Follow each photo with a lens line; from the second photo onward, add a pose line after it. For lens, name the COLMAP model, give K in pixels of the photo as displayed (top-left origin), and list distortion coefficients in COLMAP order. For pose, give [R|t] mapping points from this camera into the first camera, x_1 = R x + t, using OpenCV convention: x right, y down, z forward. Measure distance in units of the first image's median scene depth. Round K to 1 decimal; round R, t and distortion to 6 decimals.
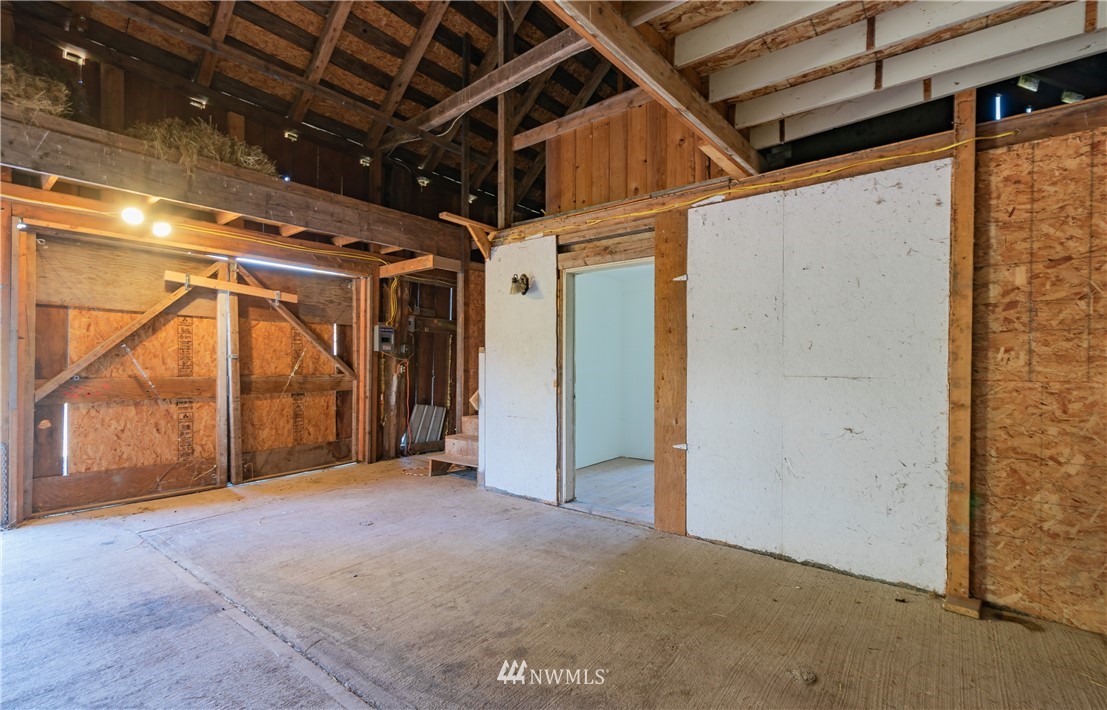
lens RADIAL K [[500.4, 0, 552.4], [0, 500.4, 360.2], [0, 0, 1]] dist [0.003181, -0.000156]
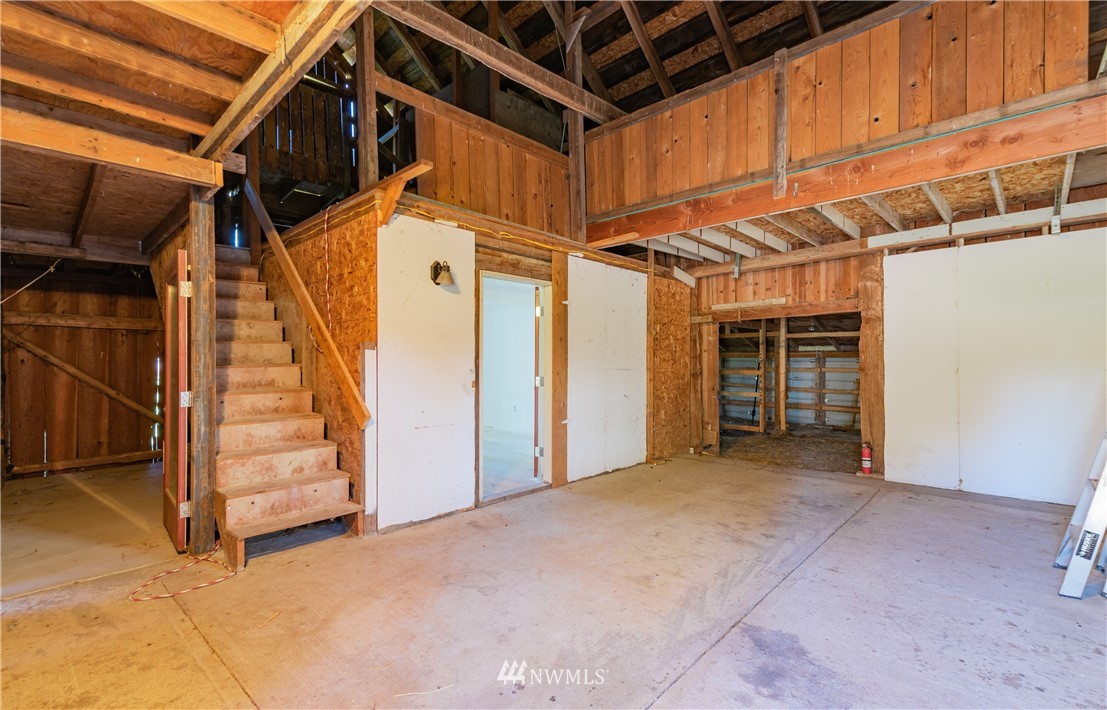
lens RADIAL K [[500.4, 0, 551.8], [0, 500.4, 360.2], [0, 0, 1]] dist [0.003181, -0.000156]
pose [[0.082405, 0.001986, 0.996597, -0.985468], [-0.002612, 0.999995, -0.001777, 0.001336], [-0.996596, -0.002456, 0.082410, 0.788722]]
